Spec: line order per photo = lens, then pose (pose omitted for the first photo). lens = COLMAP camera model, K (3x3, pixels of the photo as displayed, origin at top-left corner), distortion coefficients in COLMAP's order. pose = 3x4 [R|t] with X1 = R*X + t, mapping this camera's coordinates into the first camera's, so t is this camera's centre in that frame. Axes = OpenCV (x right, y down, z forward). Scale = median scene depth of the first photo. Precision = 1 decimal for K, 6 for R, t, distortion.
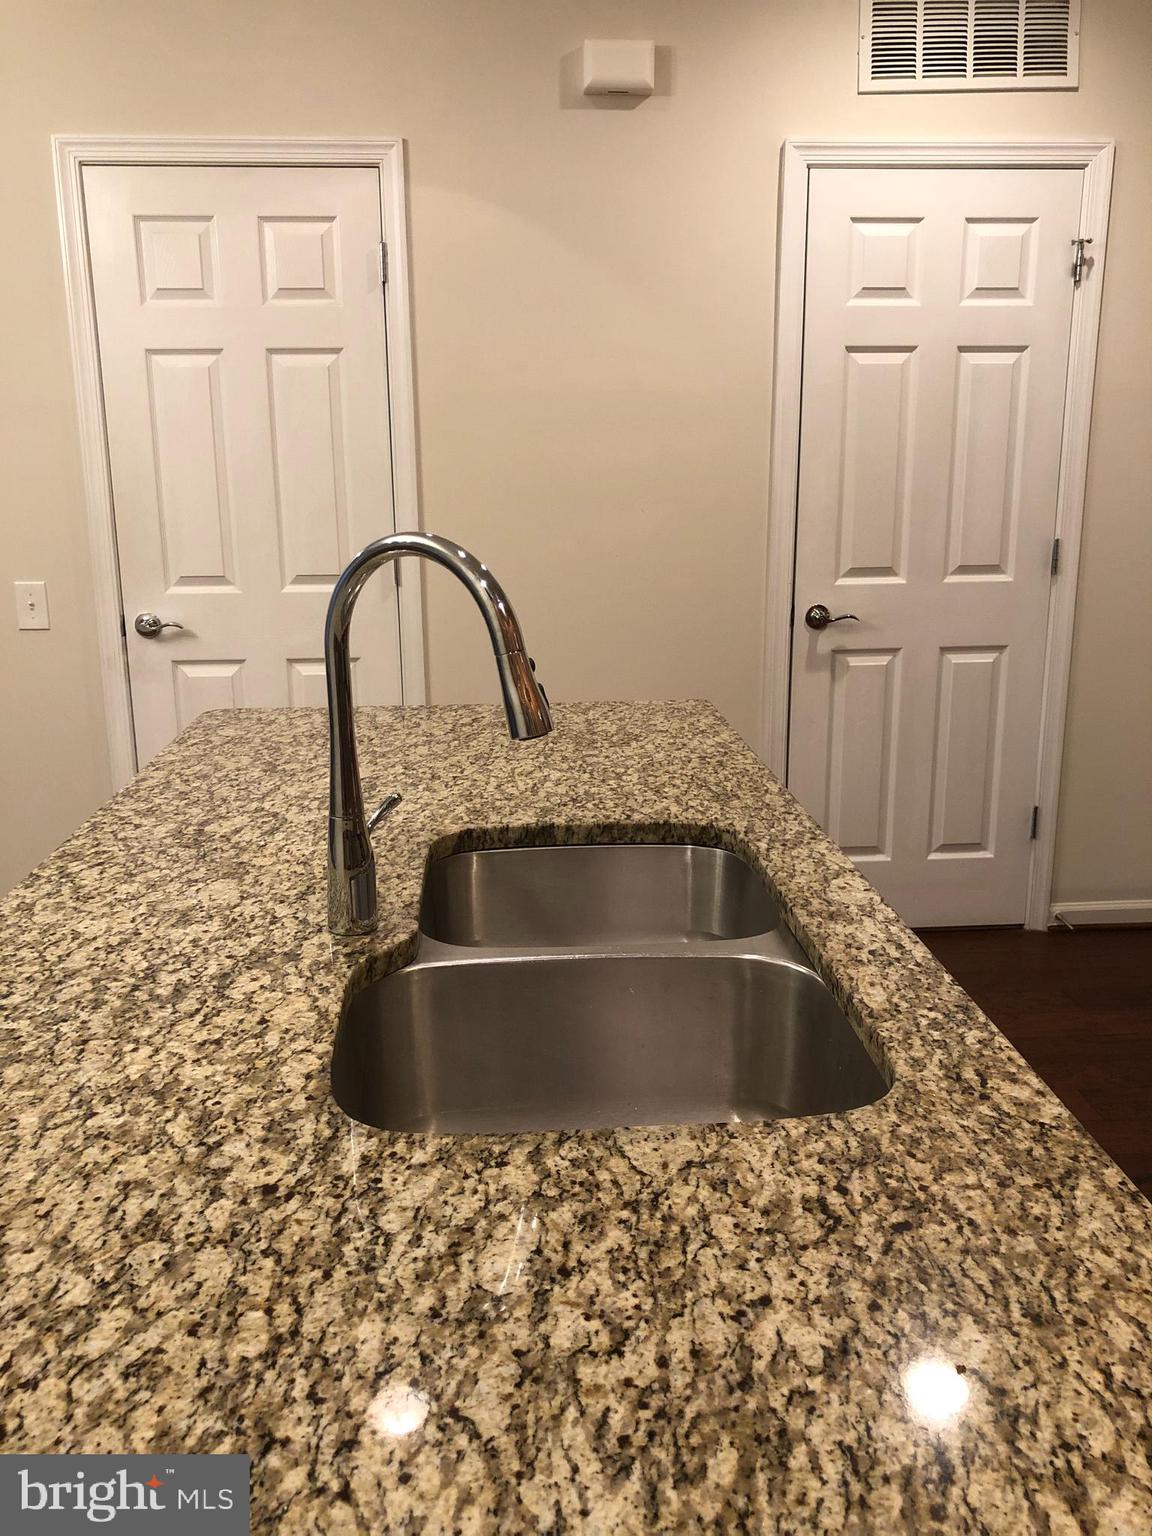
lens RADIAL K [[1254.8, 0, 578.0], [0, 1254.8, 770.0], [0, 0, 1]] dist [0.042522, -0.047566]
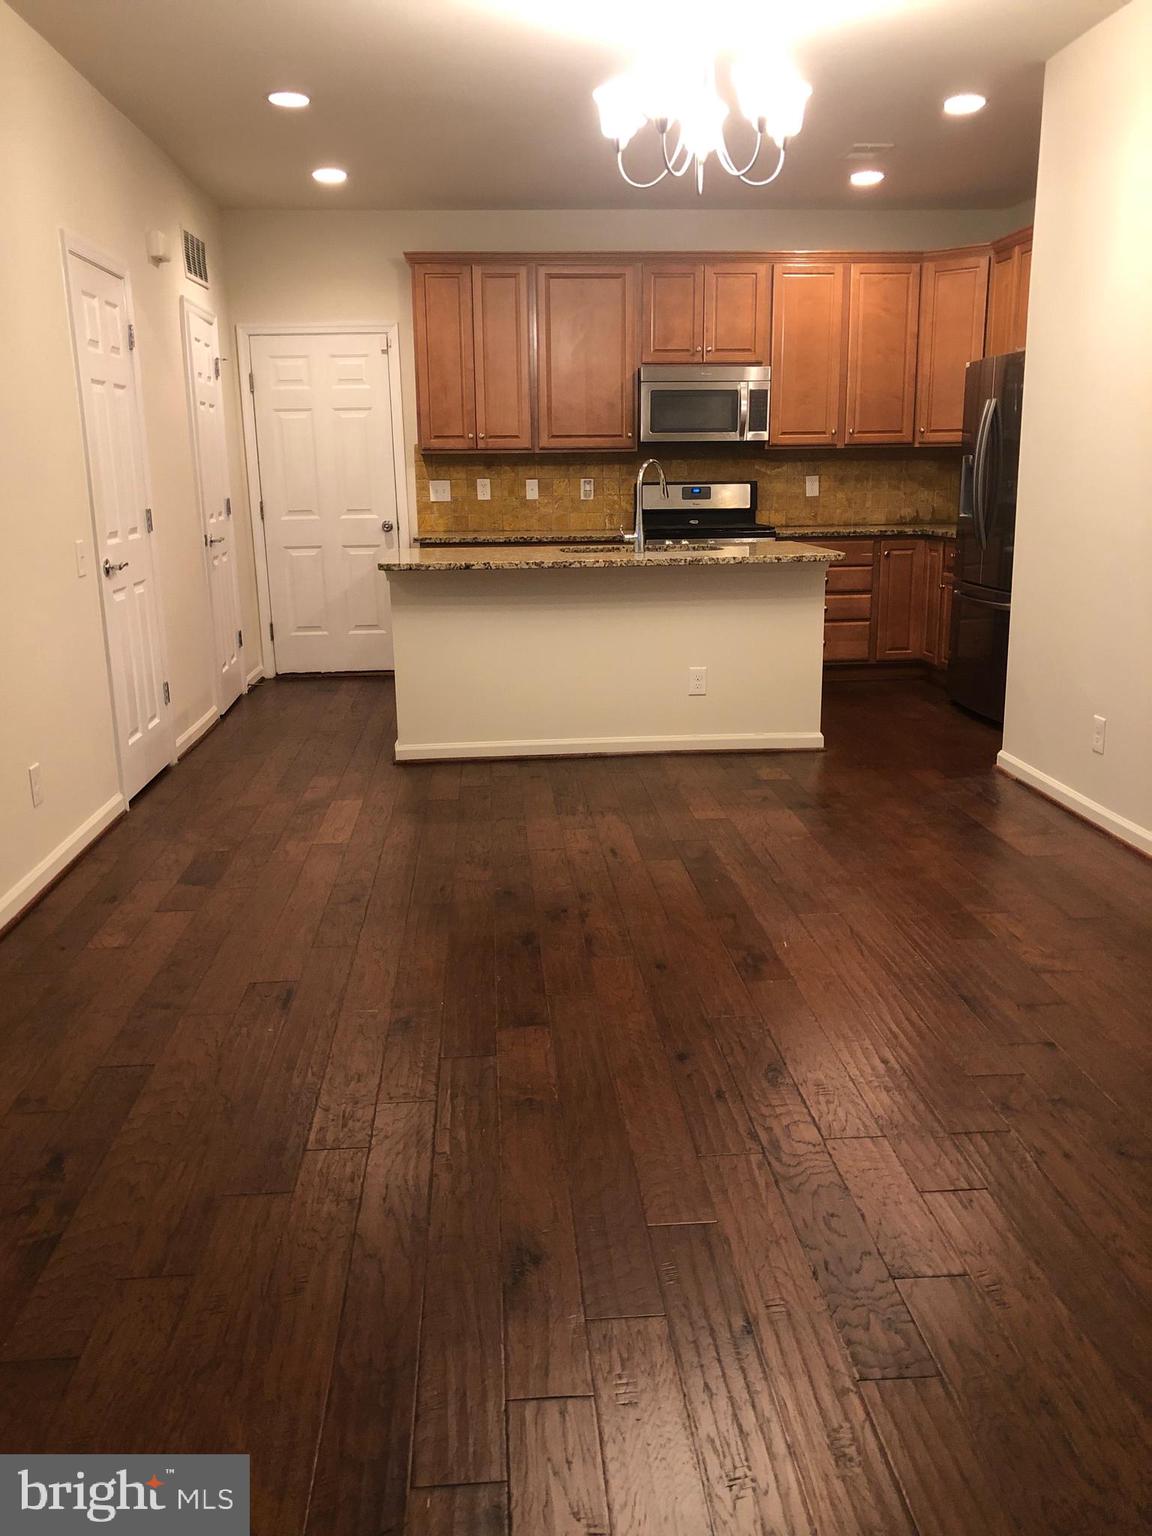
lens RADIAL K [[1254.8, 0, 578.2], [0, 1254.8, 761.3], [0, 0, 1]] dist [0.042522, -0.047566]
pose [[-0.012043, -0.221788, 0.975021, -3.400050], [0.259513, 0.940986, 0.217251, -0.145543], [-0.965665, 0.255647, 0.046225, 0.877297]]
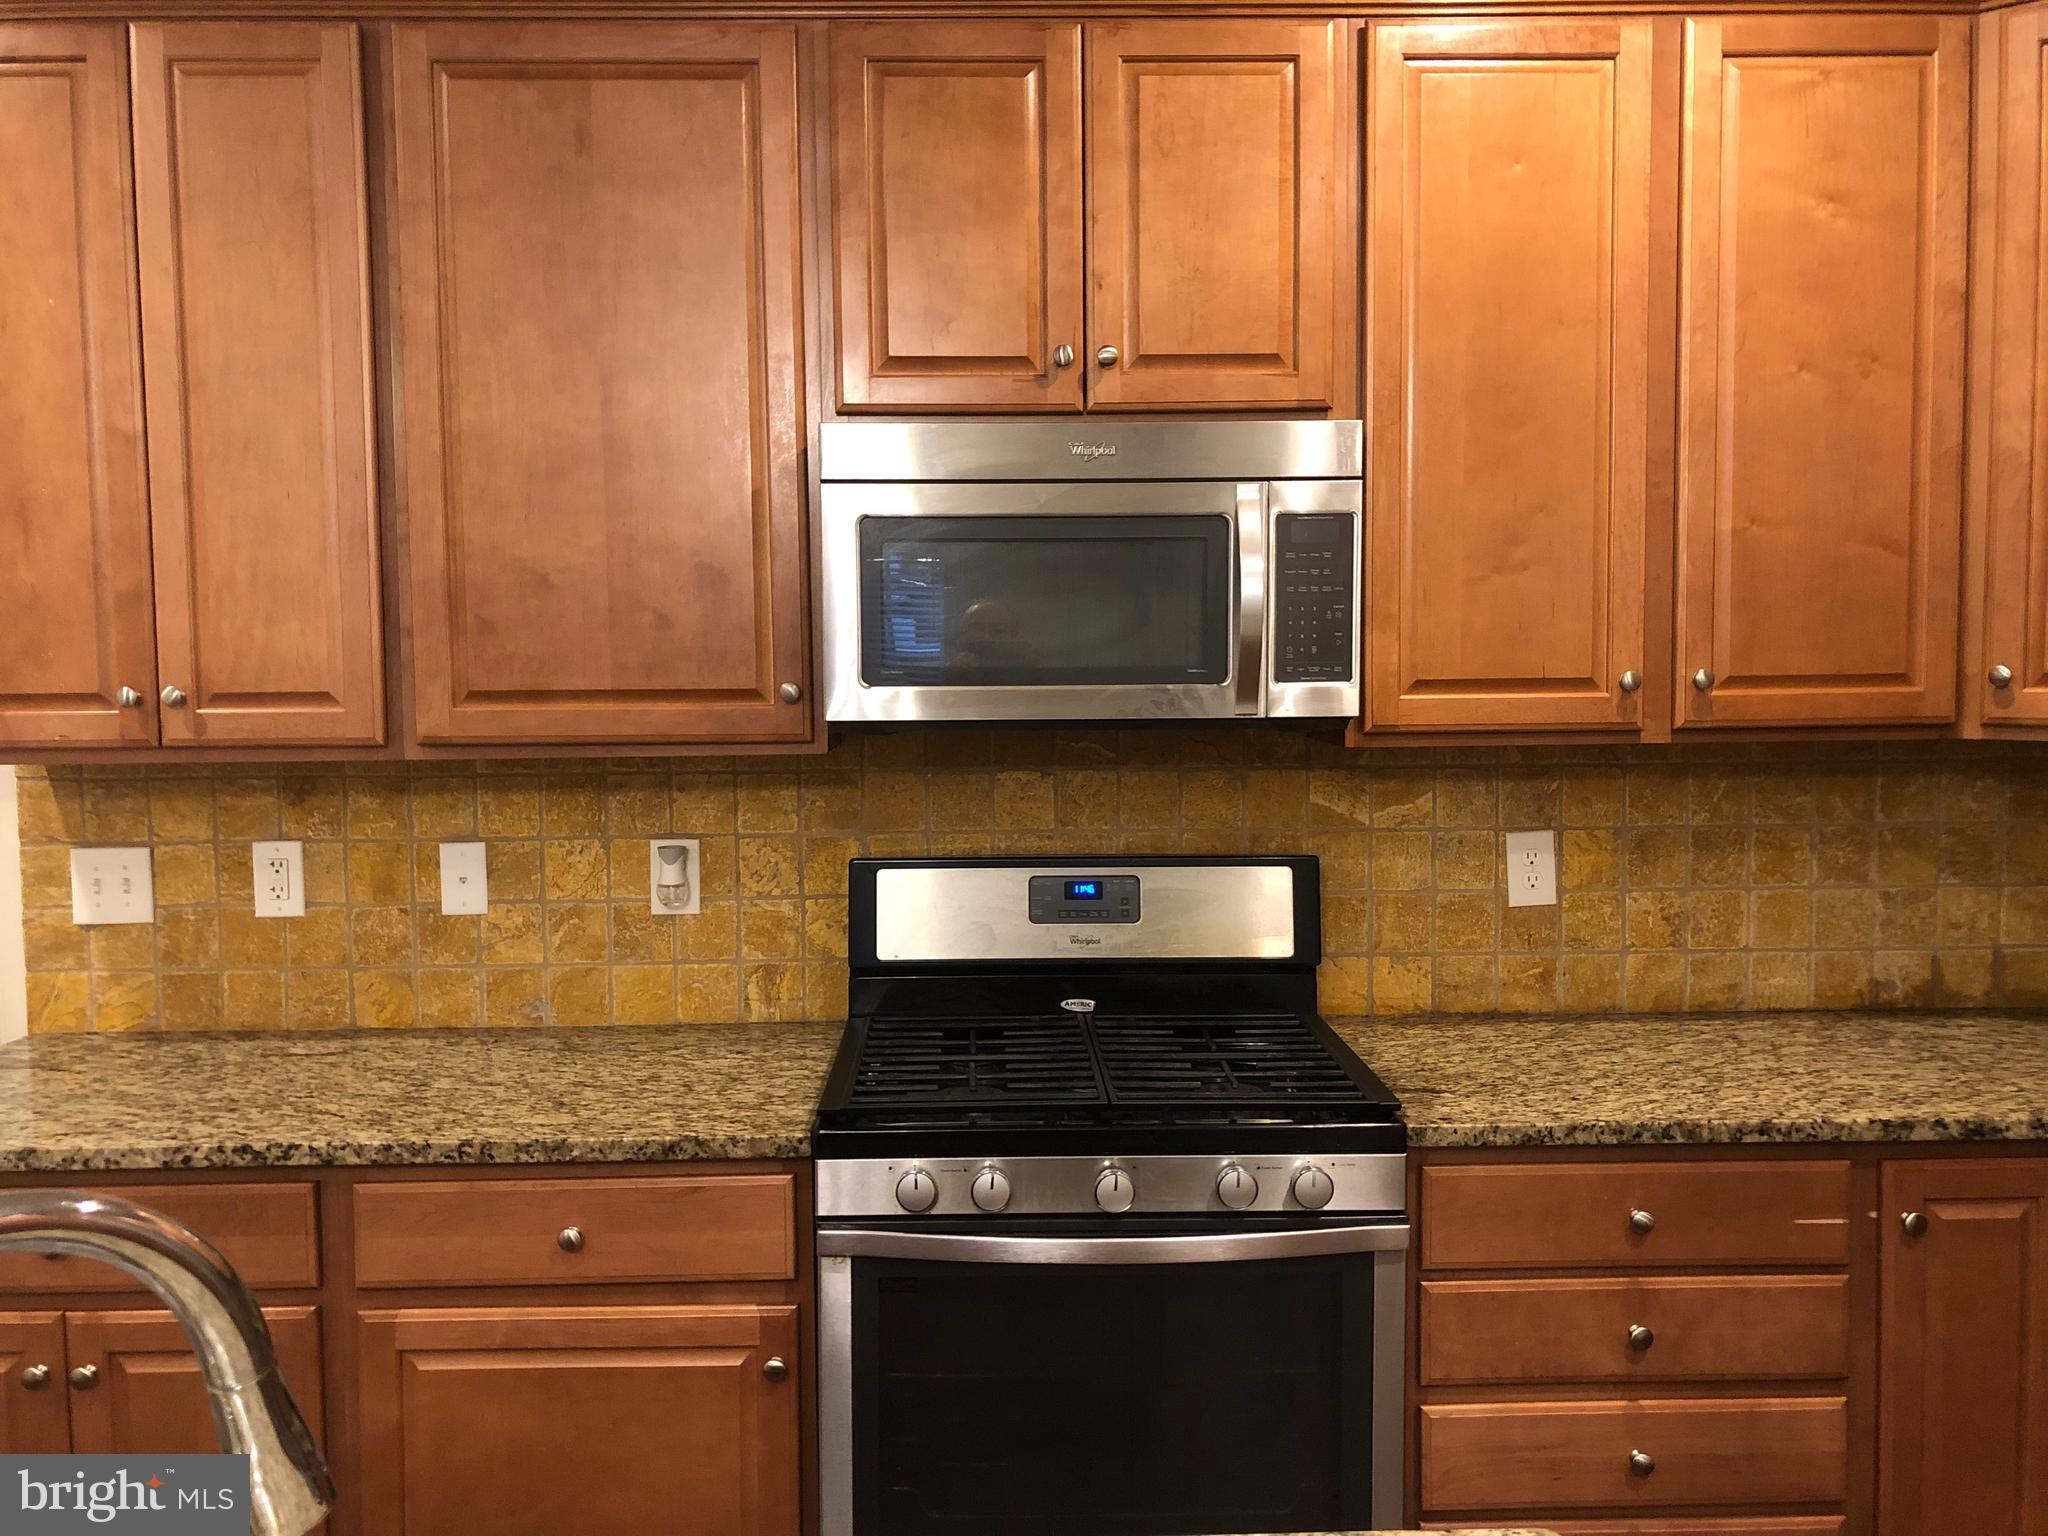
lens RADIAL K [[1673.1, 0, 1010.0], [0, 1673.1, 747.3], [0, 0, 1]] dist [0.042522, -0.047566]
pose [[0.043734, -0.050207, 0.997781, -0.424095], [0.257357, 0.965596, 0.037307, -0.173138], [-0.965326, 0.255154, 0.055150, 0.387550]]
